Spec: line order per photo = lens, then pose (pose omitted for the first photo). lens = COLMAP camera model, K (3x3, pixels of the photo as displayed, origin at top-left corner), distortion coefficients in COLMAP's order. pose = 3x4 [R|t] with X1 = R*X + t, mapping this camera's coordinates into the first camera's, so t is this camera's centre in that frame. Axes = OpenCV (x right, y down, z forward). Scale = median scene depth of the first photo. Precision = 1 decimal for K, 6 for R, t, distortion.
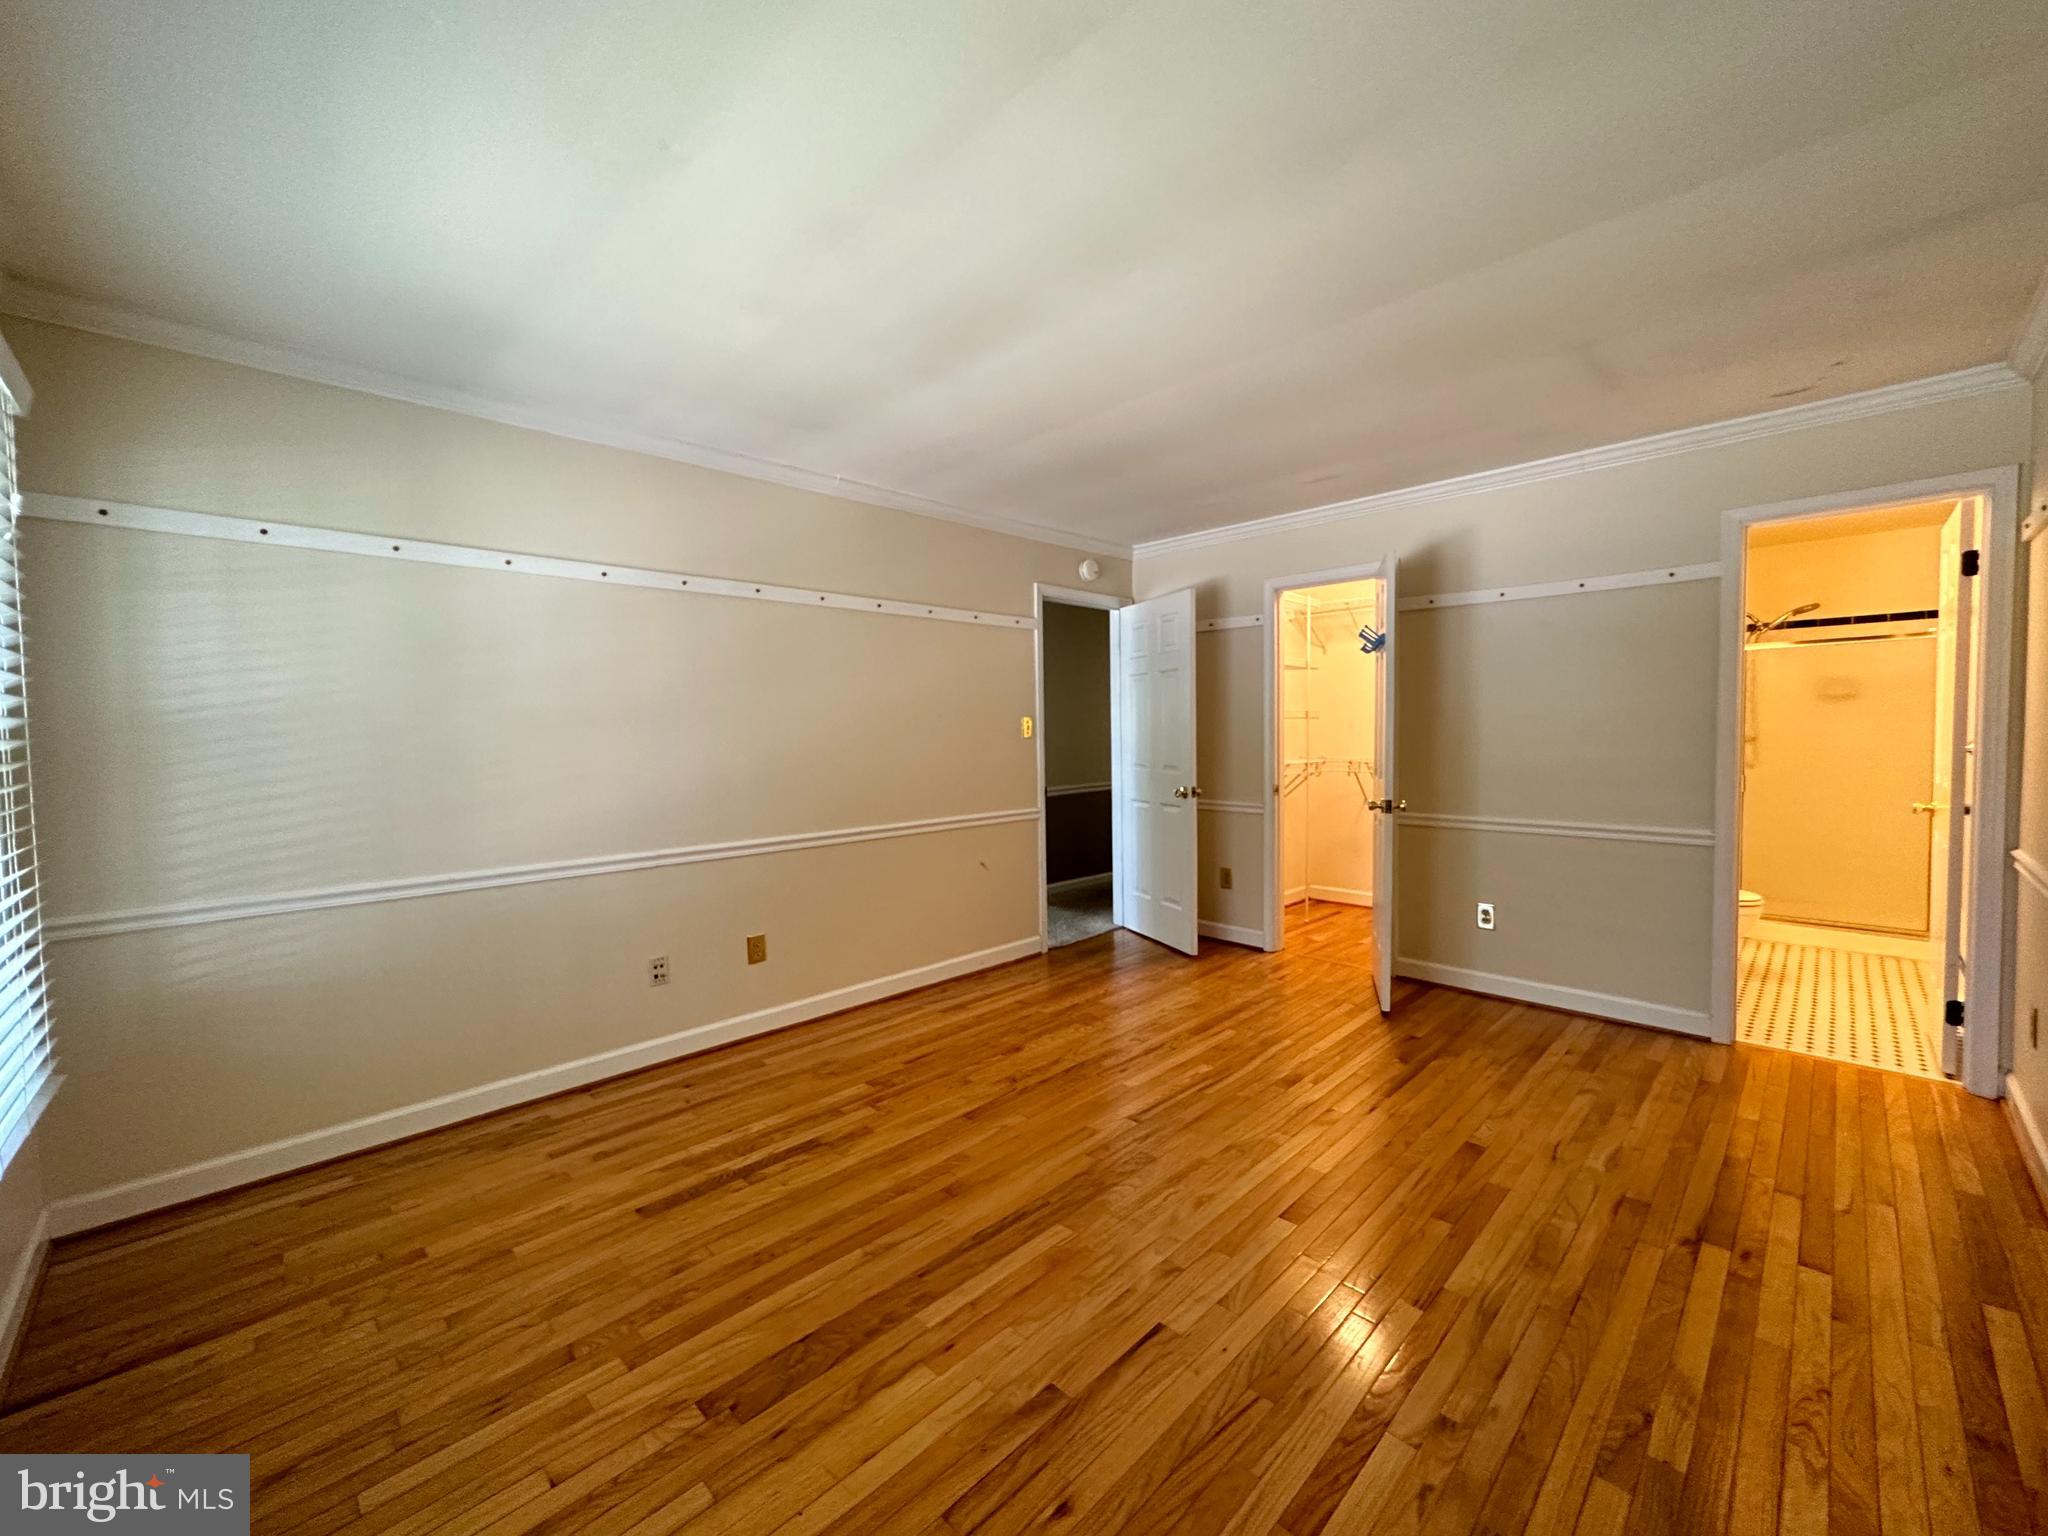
lens RADIAL K [[817.2, 0, 1021.5], [0, 817.2, 764.8], [0, 0, 1]] dist [-0.002153, 0.000223]
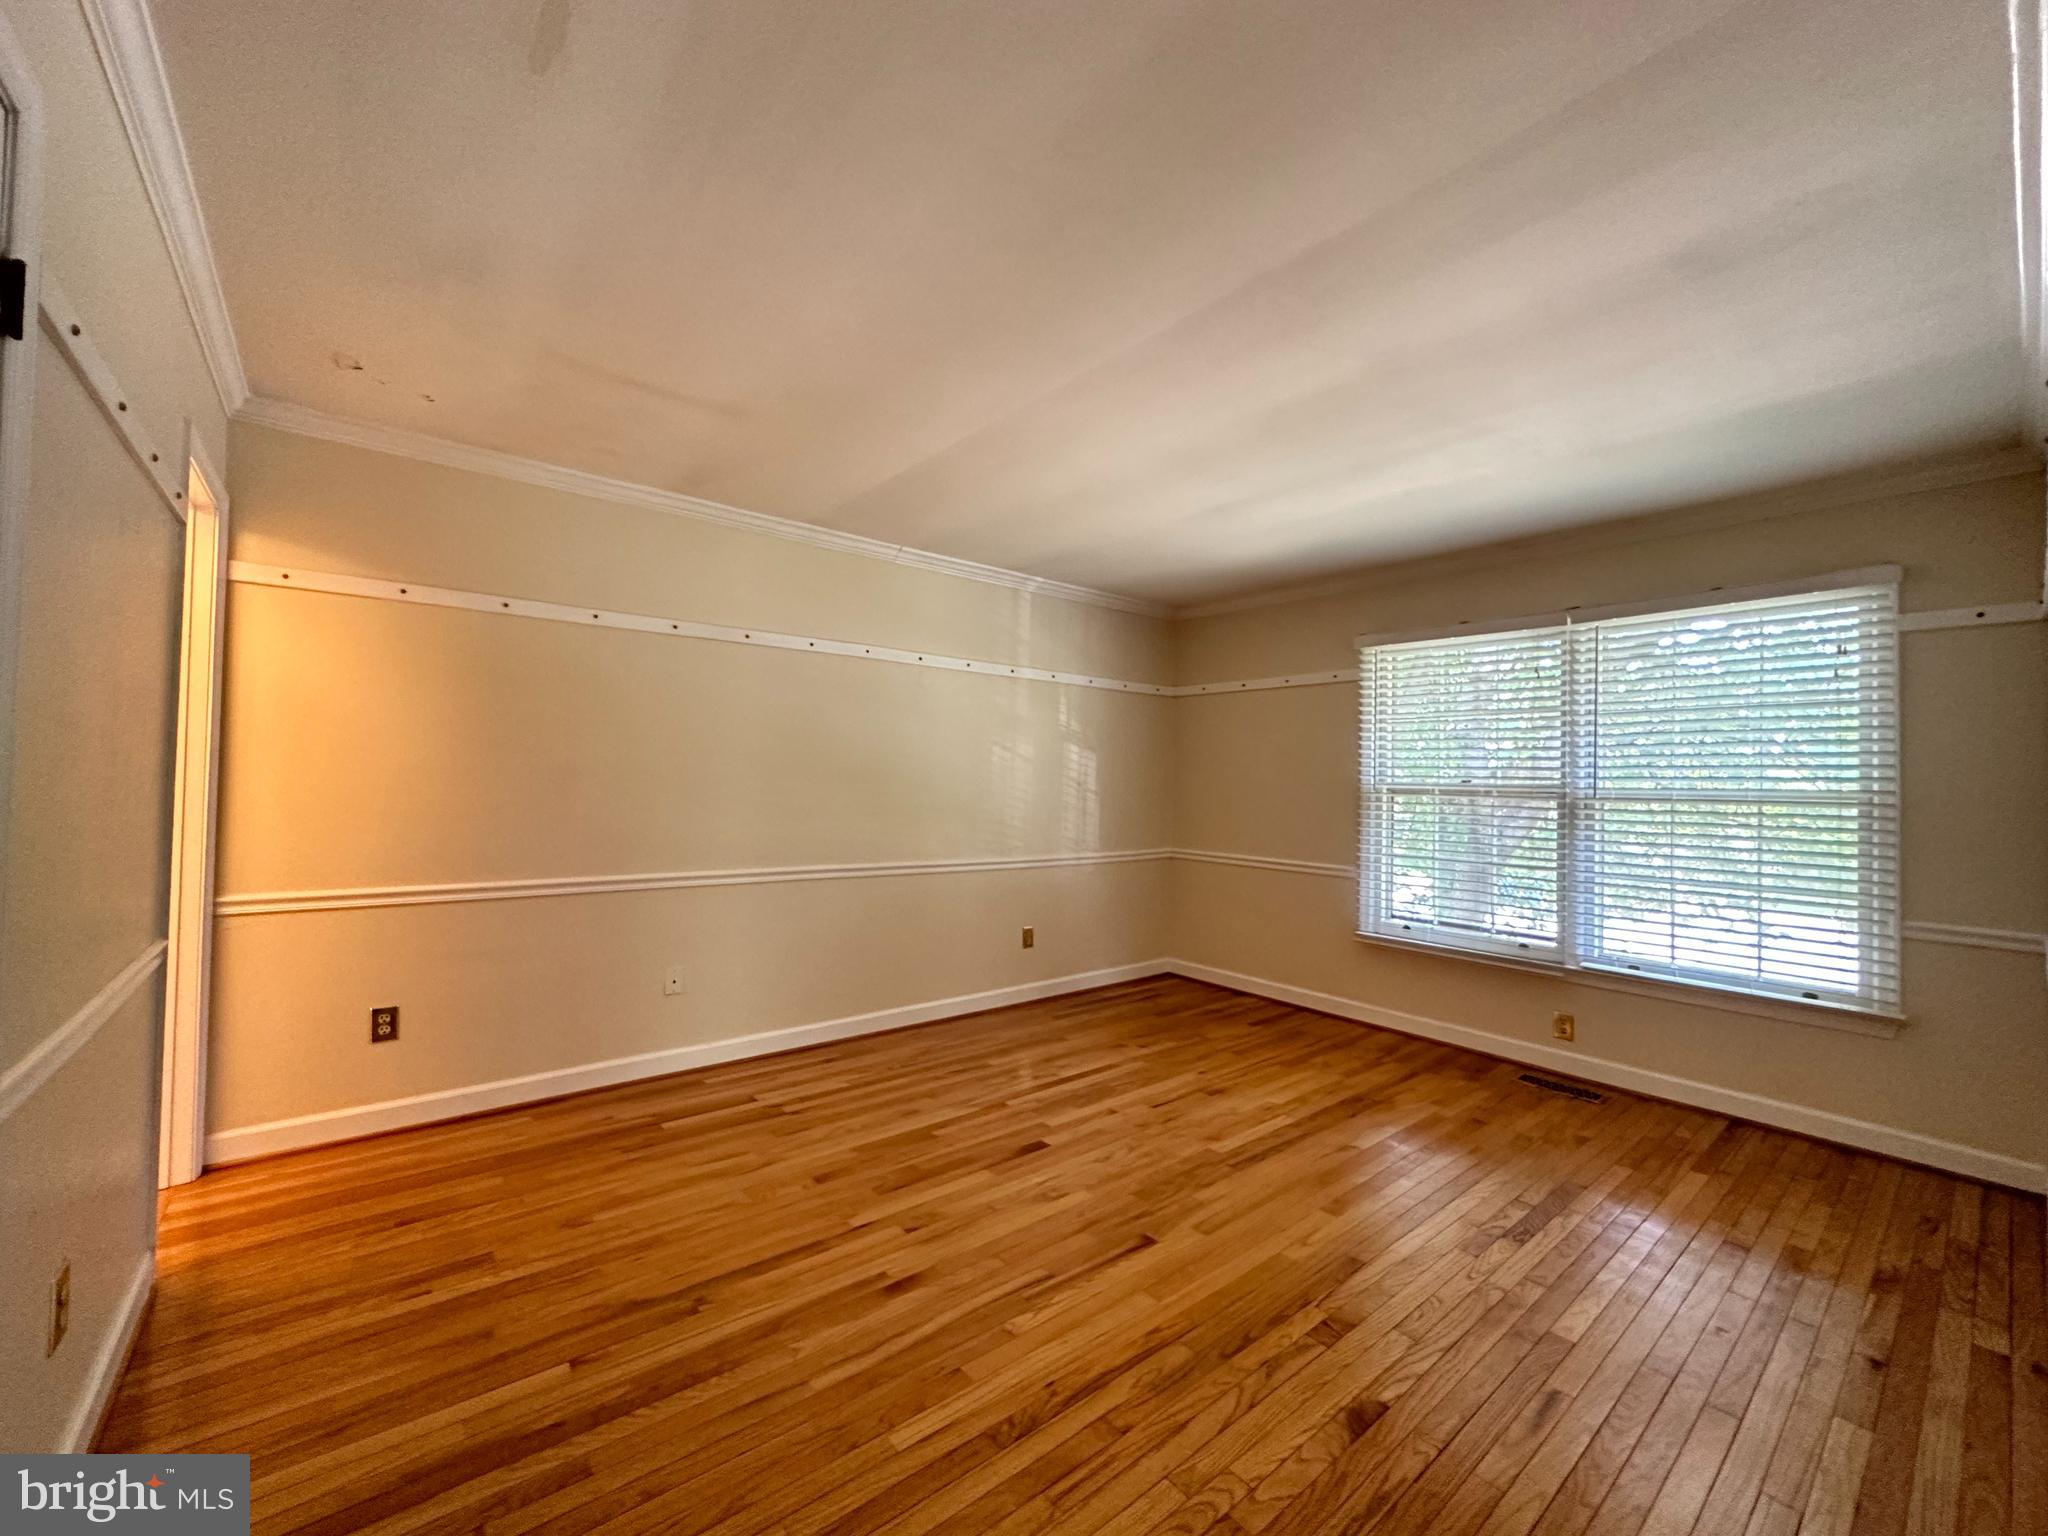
lens RADIAL K [[817.2, 0, 1031.1], [0, 817.2, 767.5], [0, 0, 1]] dist [-0.002153, 0.000223]
pose [[-0.996370, -0.001939, 0.085101, 0.243079], [-0.000152, 0.999779, 0.021000, -0.088078], [-0.085123, 0.020911, -0.996151, 2.384668]]
